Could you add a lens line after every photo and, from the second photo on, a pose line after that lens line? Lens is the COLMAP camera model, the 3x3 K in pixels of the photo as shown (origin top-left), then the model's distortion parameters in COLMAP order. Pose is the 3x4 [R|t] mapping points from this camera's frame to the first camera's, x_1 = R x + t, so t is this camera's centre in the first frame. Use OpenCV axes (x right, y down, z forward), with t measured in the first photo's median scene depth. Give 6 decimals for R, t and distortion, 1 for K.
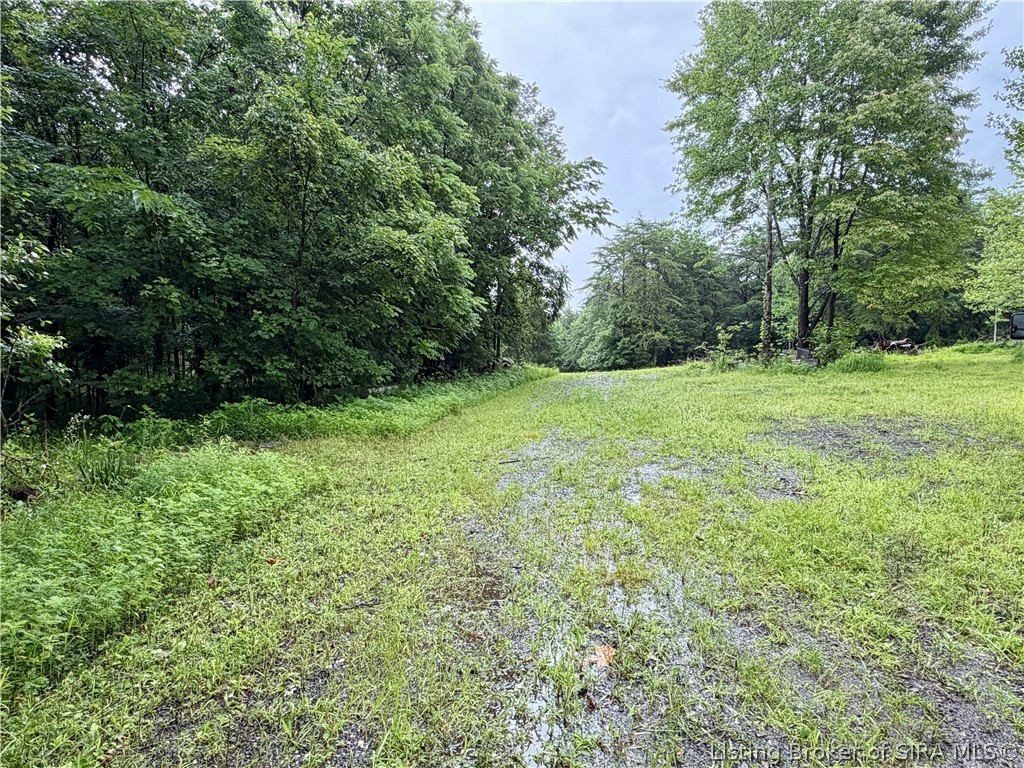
lens RADIAL K [[634.5, 0, 512.0], [0, 634.5, 384.0], [0, 0, 1]] dist [0.000682, -0.000050]
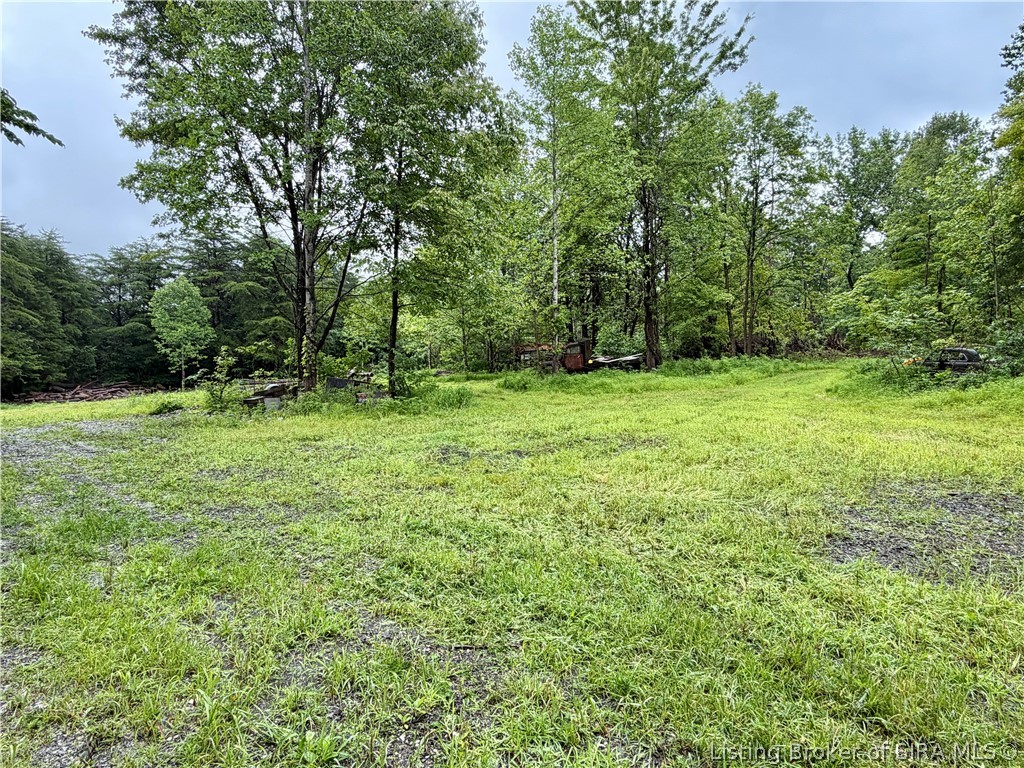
lens RADIAL K [[560.1, 0, 512.0], [0, 560.1, 384.0], [0, 0, 1]] dist [0.001795, 0.000437]
pose [[0.529840, -0.017877, 0.847909, -0.007613], [0.052105, 0.998575, -0.011505, -0.009996], [-0.846495, 0.050276, 0.530017, 0.149522]]
